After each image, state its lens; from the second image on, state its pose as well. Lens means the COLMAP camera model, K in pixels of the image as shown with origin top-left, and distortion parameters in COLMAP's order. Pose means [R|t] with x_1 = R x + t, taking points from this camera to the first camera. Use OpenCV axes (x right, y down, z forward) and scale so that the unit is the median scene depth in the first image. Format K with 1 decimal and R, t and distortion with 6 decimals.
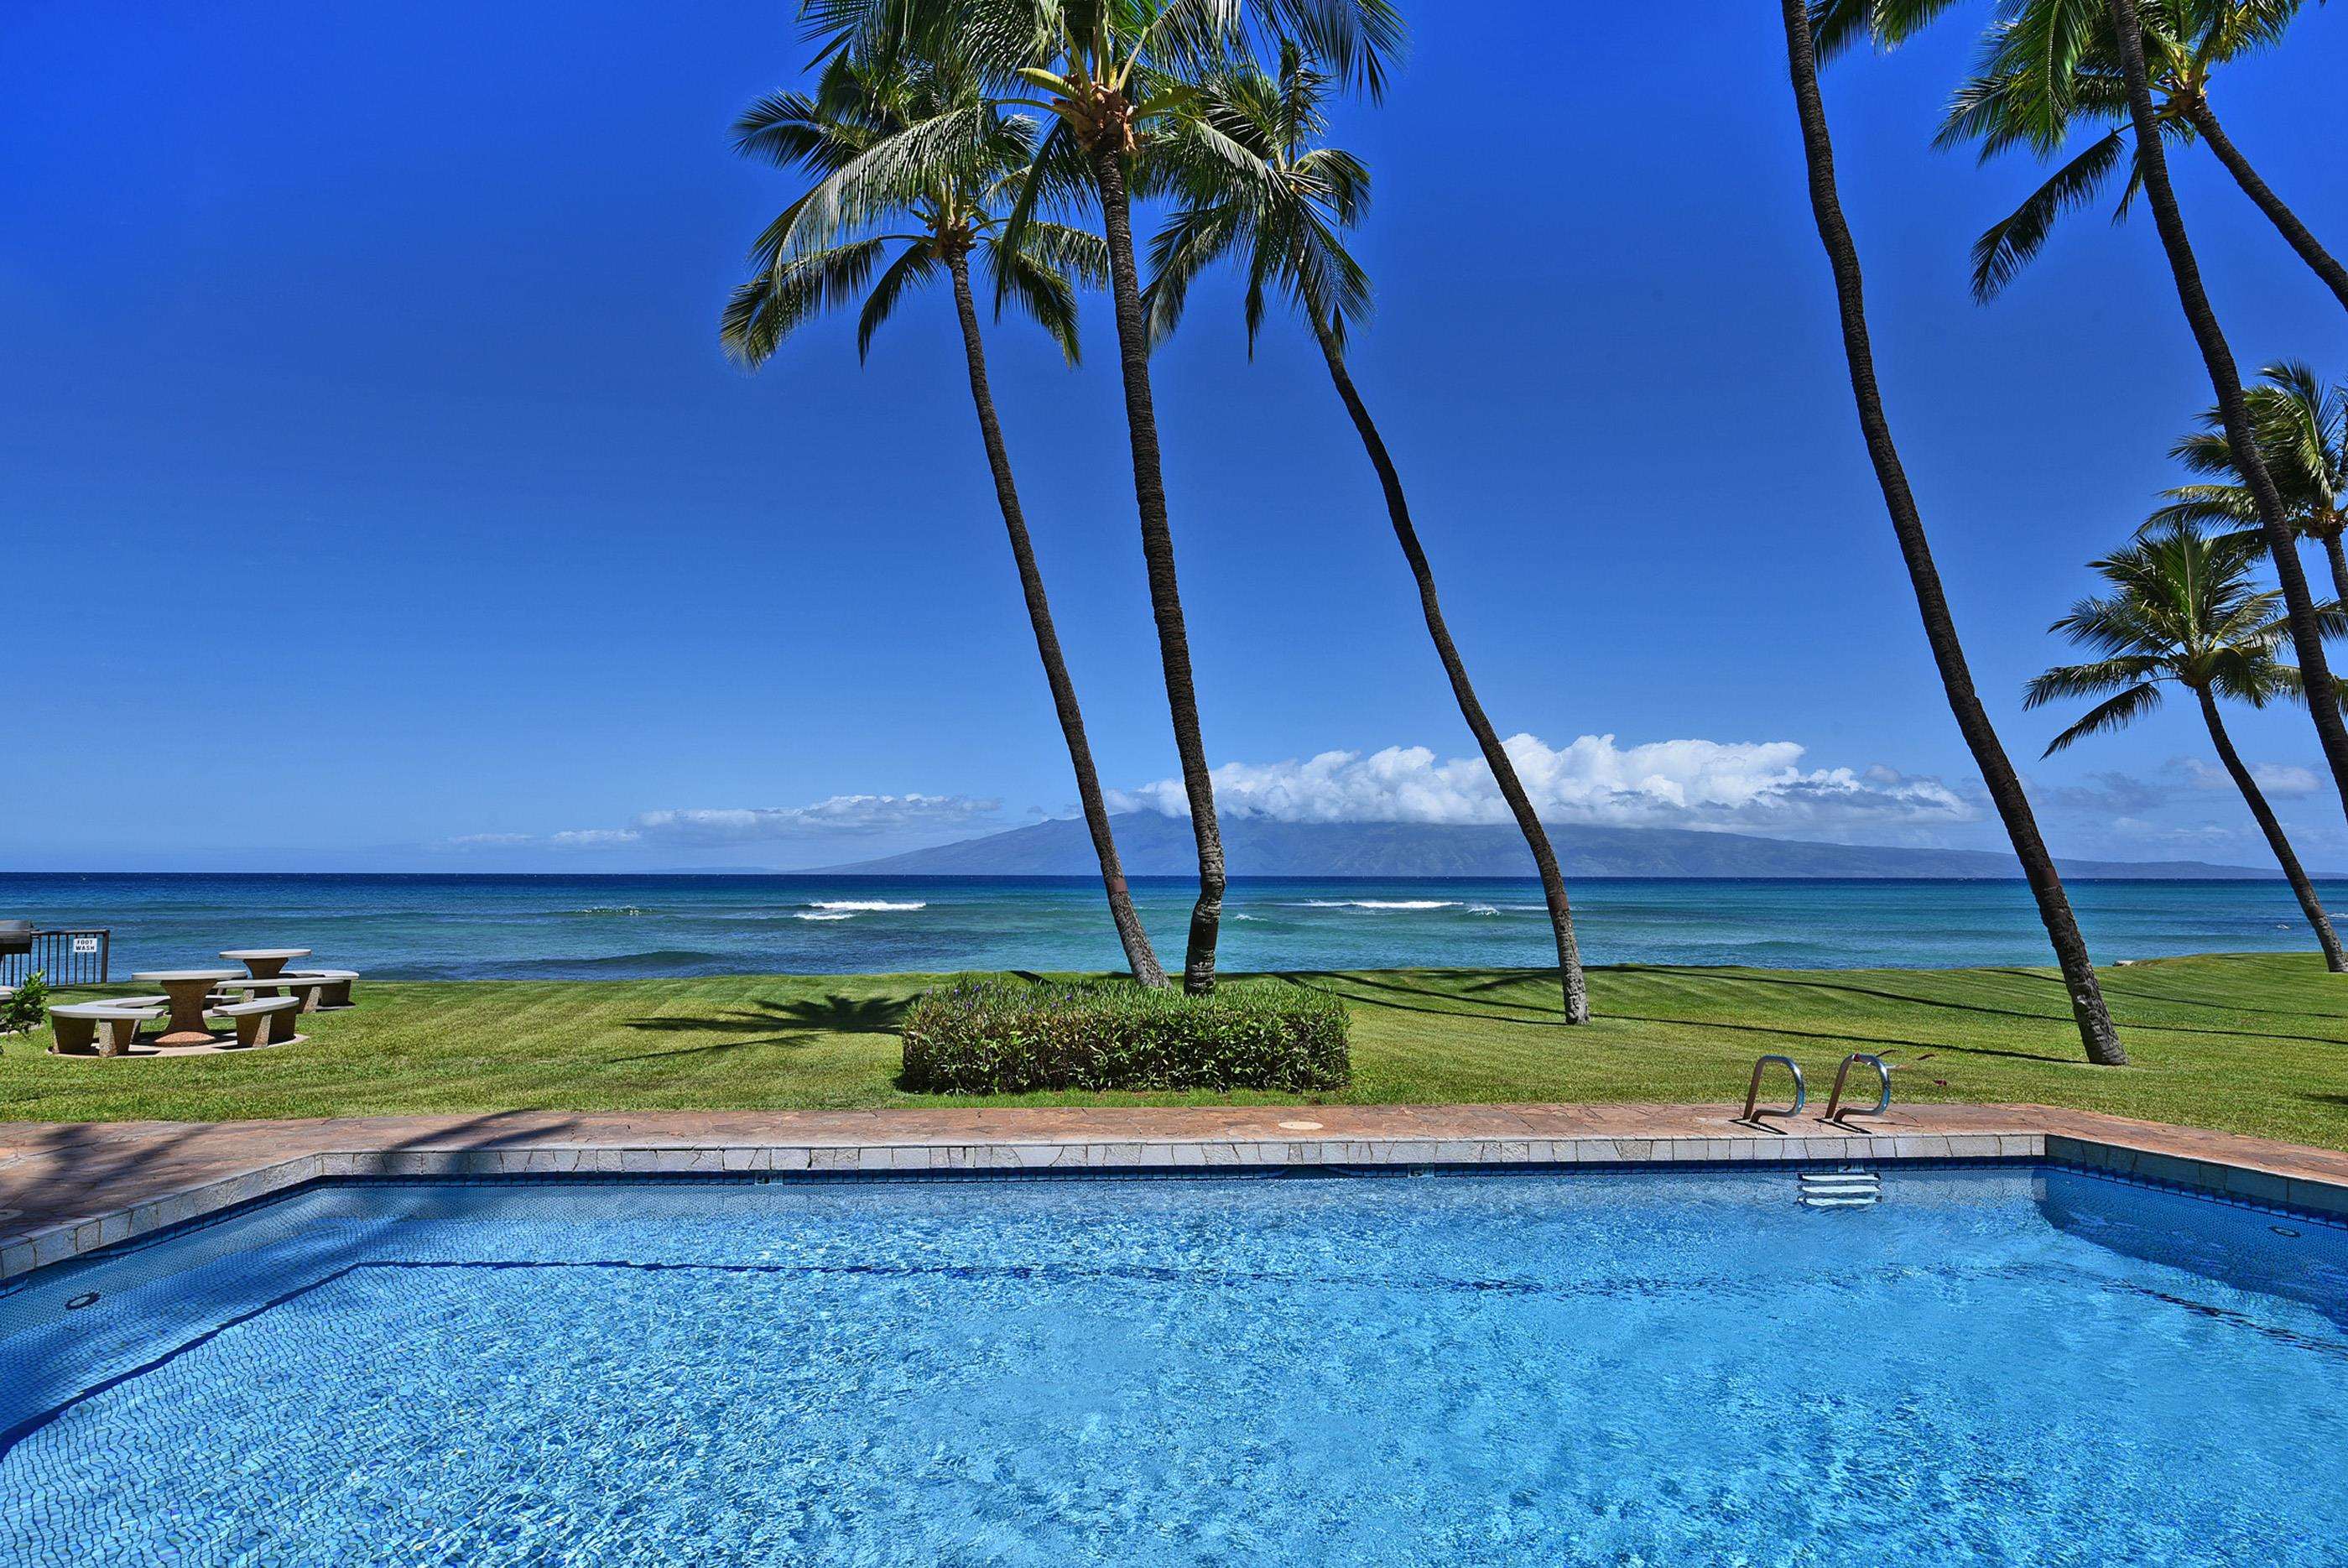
lens RADIAL K [[1387.7, 0, 1107.3], [0, 1387.7, 775.3], [0, 0, 1]] dist [-0.000458, 0.002959]
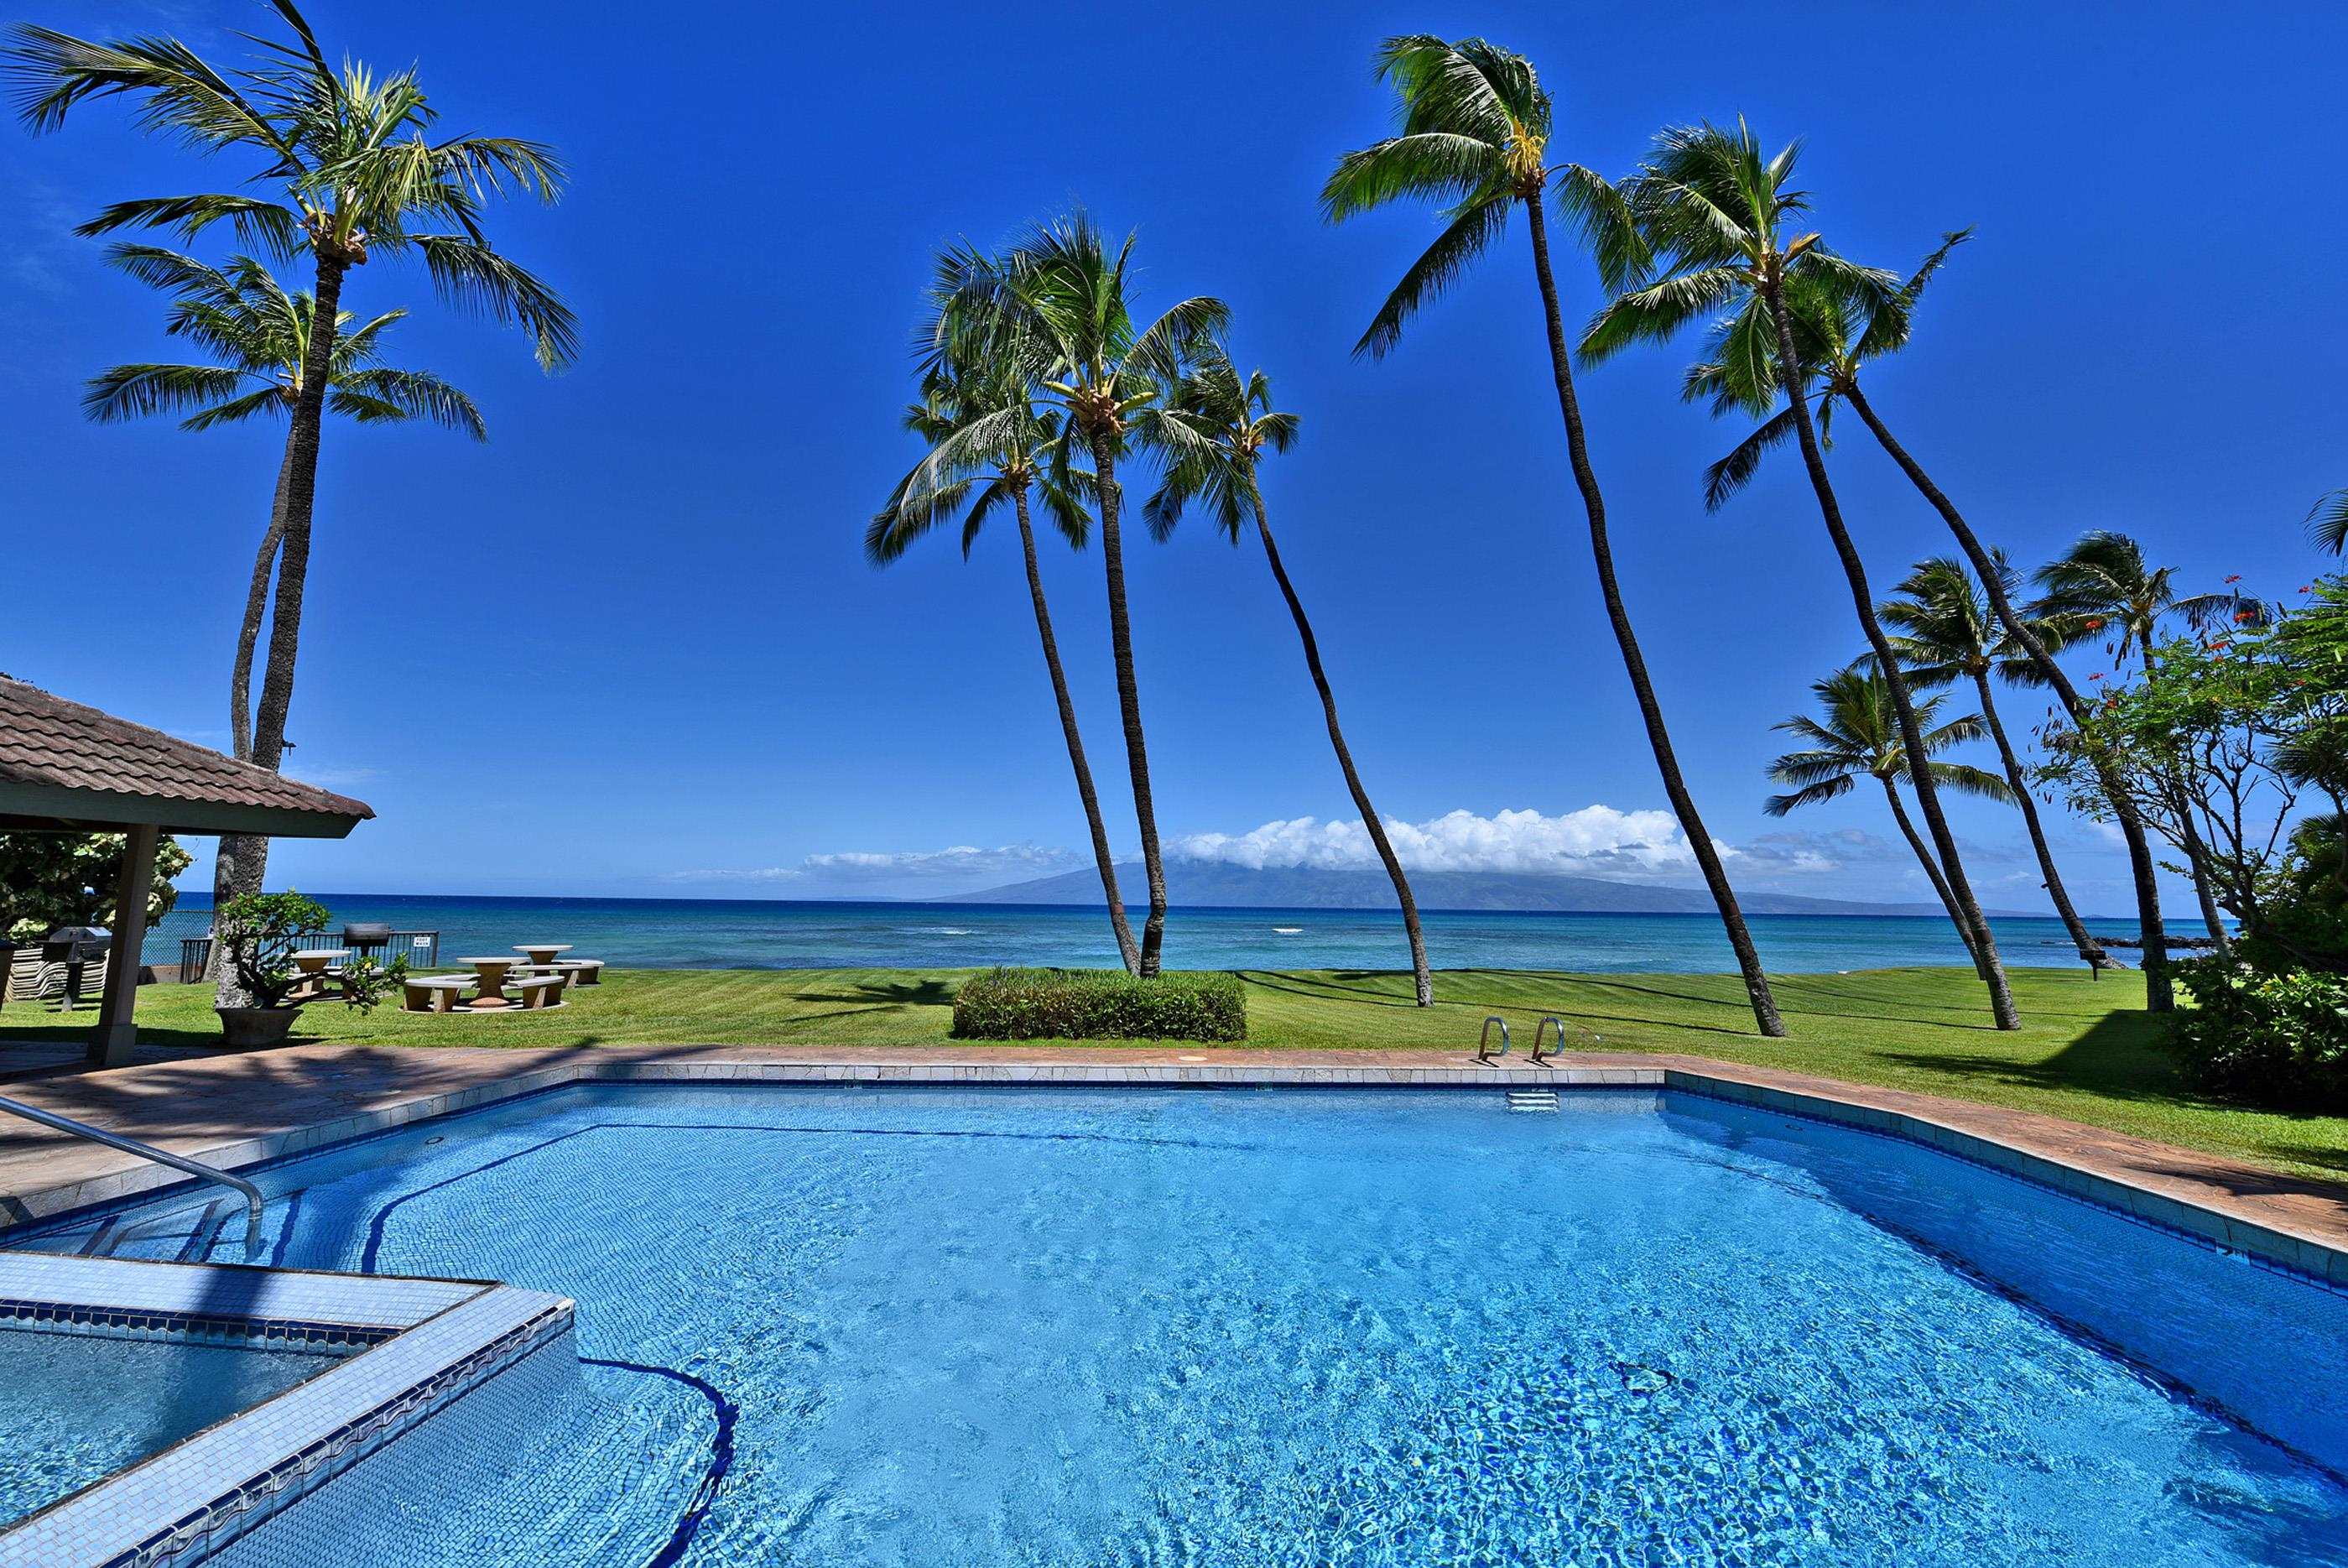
lens RADIAL K [[1007.9, 0, 1135.5], [0, 1007.9, 780.5], [0, 0, 1]] dist [0.000697, -0.000281]
pose [[0.999857, 0.009046, -0.014320, 0.059762], [-0.009772, 0.998626, -0.051486, -0.002613], [0.013834, 0.051618, 0.998571, -0.110779]]
